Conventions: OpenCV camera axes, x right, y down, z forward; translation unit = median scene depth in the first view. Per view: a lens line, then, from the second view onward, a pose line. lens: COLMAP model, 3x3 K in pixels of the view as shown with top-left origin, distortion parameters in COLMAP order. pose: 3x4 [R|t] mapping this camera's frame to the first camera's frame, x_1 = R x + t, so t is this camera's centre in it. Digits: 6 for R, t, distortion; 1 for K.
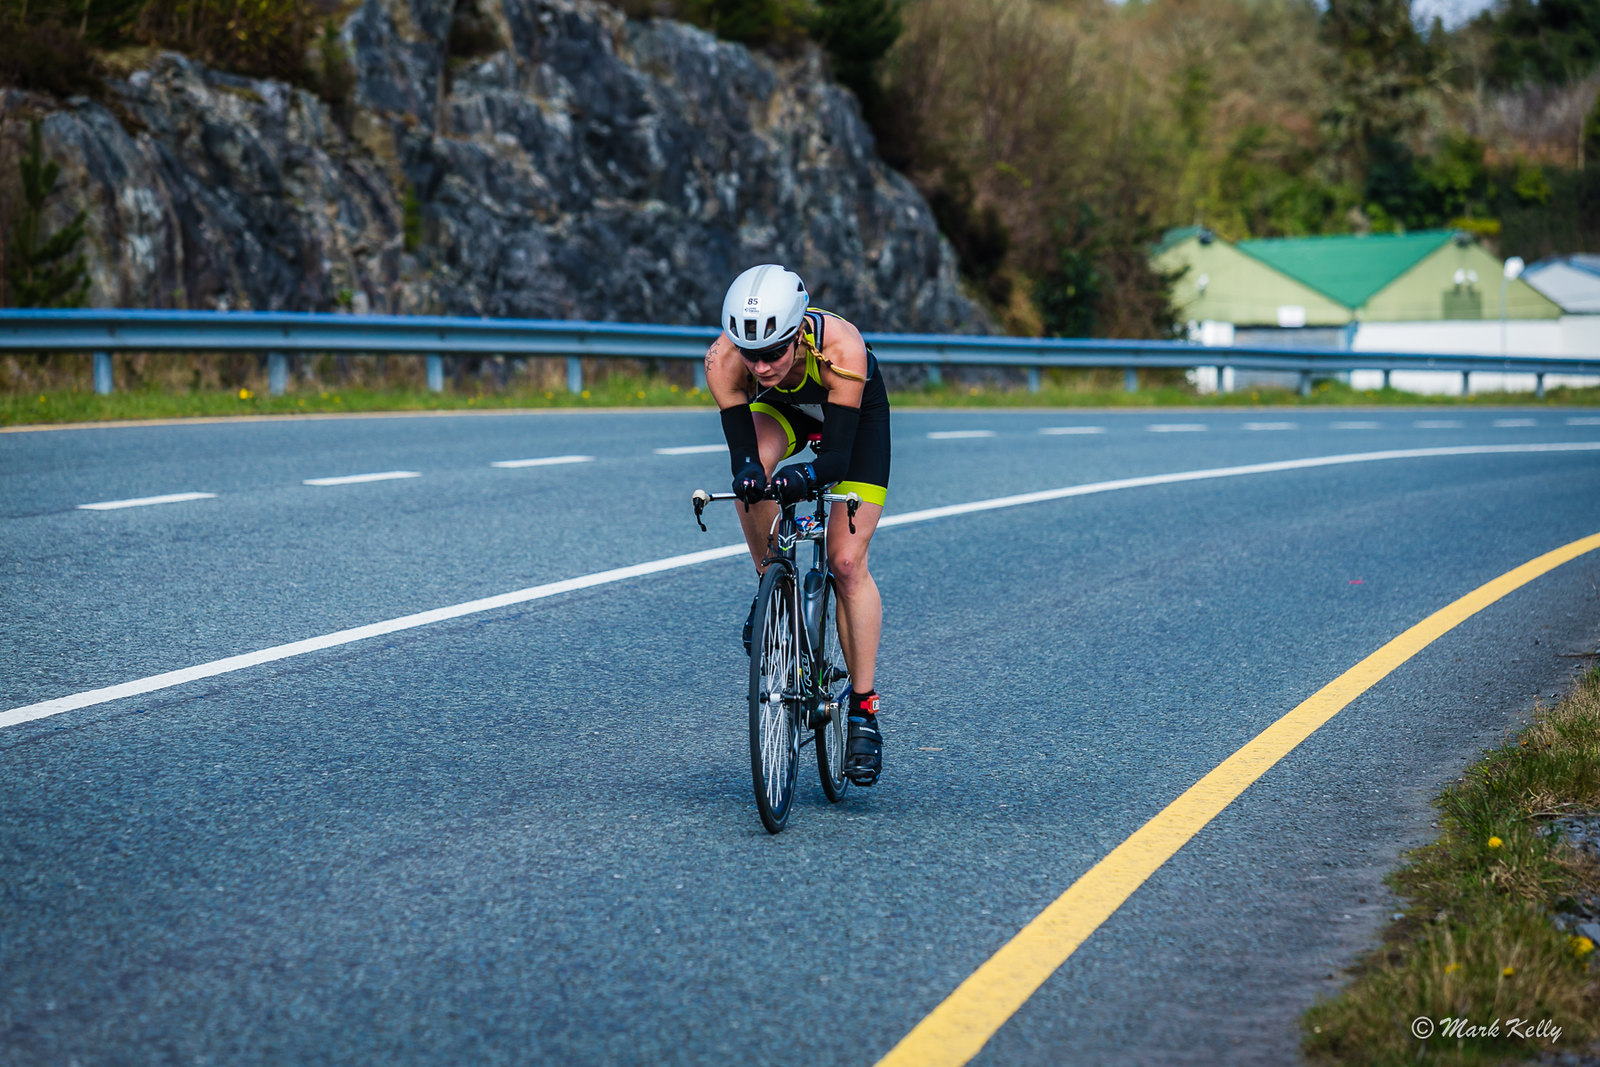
lens RADIAL K [[7098.5, 0, 799.7], [0, 7098.5, 534.0], [0, 0, 1]] dist [-0.336683, 3.727123]
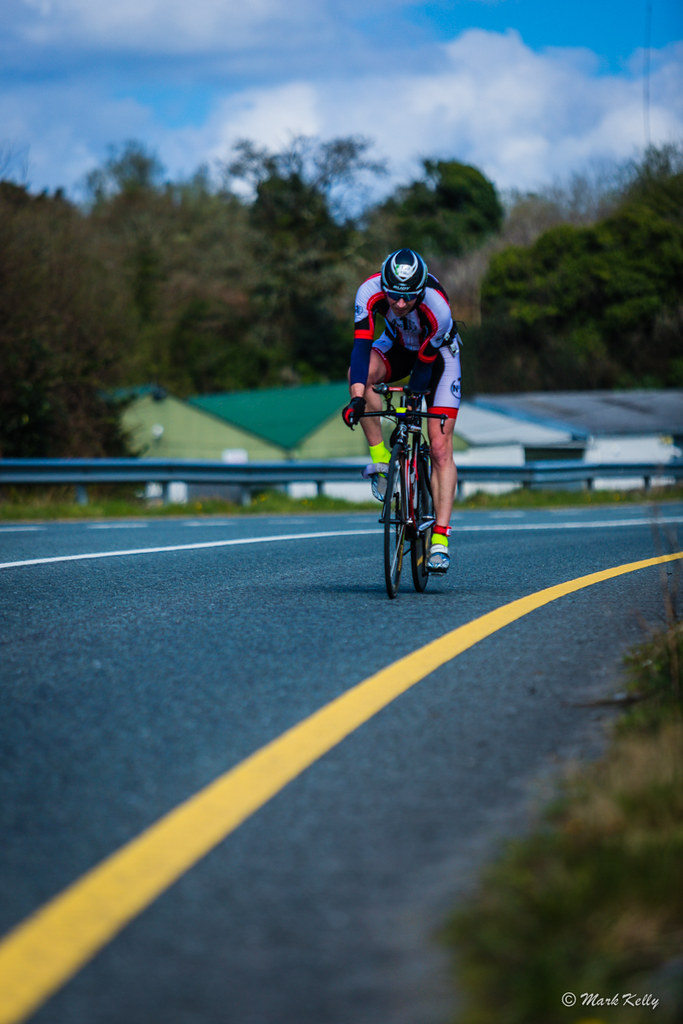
lens RADIAL K [[4543.0, 0, 341.4], [0, 4543.0, 512.2], [0, 0, 1]] dist [-0.336683, 3.727123]
pose [[0.995218, -0.041989, 0.088190, 0.021325], [0.045479, 0.998245, -0.037941, 0.007170], [-0.086442, 0.041770, 0.995381, 0.266119]]
